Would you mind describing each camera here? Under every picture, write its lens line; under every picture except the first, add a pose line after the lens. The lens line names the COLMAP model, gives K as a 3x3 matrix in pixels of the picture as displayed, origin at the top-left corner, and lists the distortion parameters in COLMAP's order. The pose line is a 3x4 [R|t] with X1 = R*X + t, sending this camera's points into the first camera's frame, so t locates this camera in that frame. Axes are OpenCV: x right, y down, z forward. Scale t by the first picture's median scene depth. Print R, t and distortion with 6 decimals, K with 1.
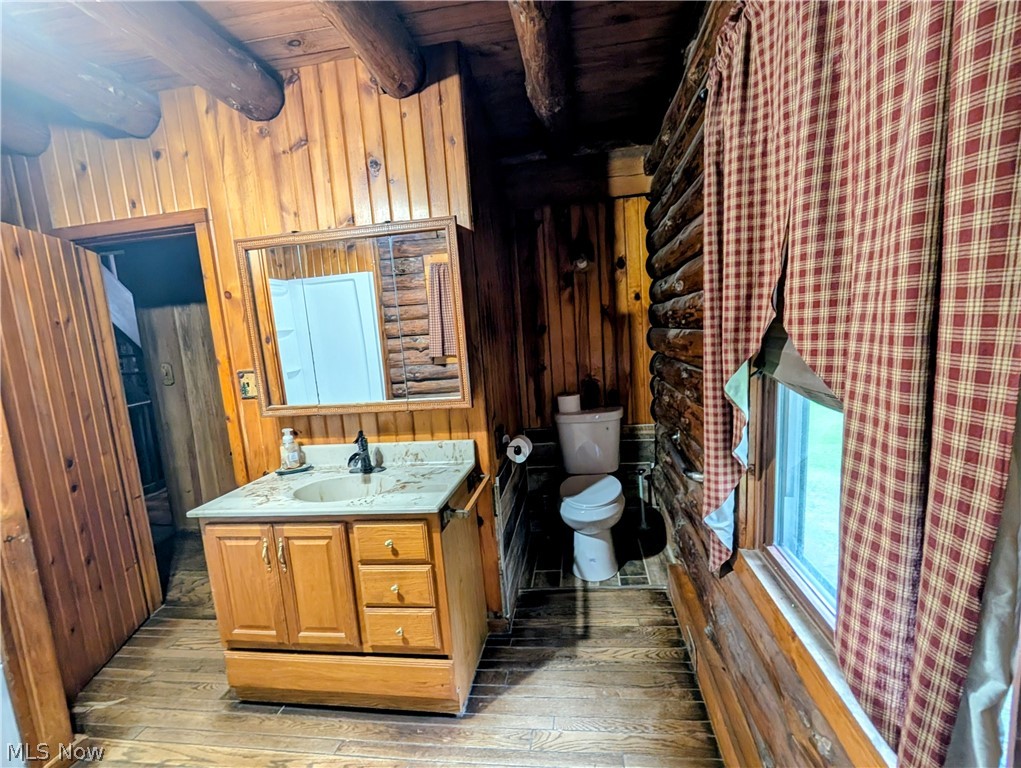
lens RADIAL K [[458.1, 0, 515.5], [0, 458.1, 393.4], [0, 0, 1]] dist [0.007729, -0.000569]
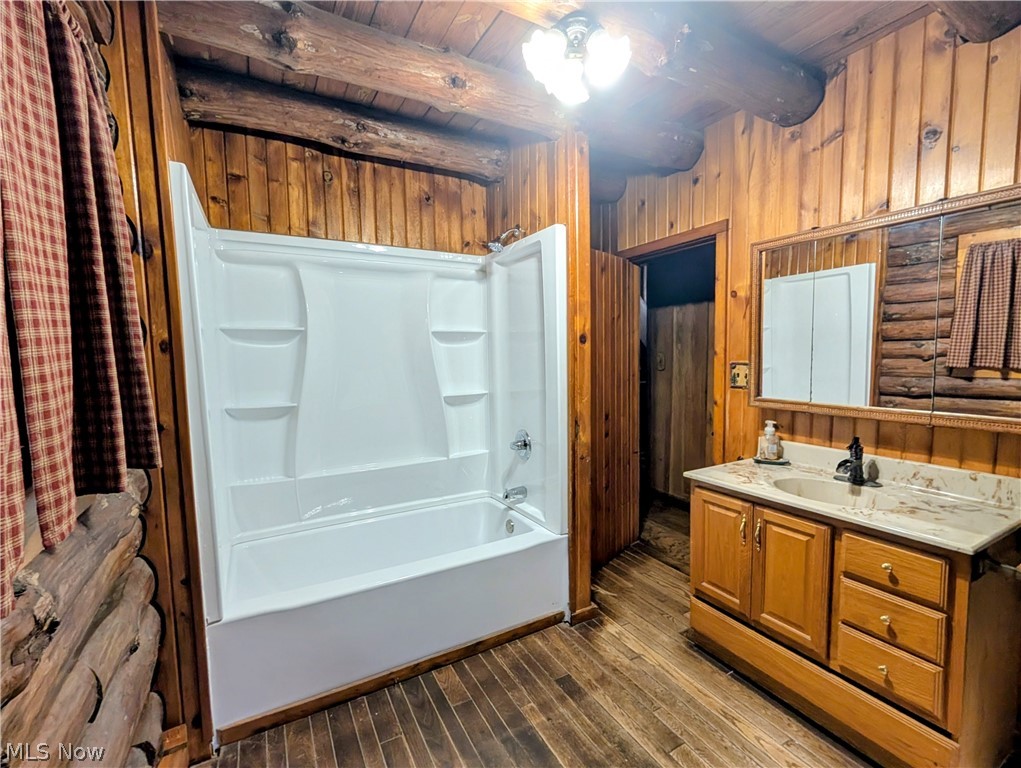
lens RADIAL K [[458.1, 0, 515.5], [0, 458.1, 393.4], [0, 0, 1]] dist [0.007729, -0.000569]
pose [[0.624514, 0.133839, -0.769461, -0.065696], [-0.134626, 0.988908, 0.062743, 0.027891], [0.769323, 0.064406, 0.635605, -0.110206]]
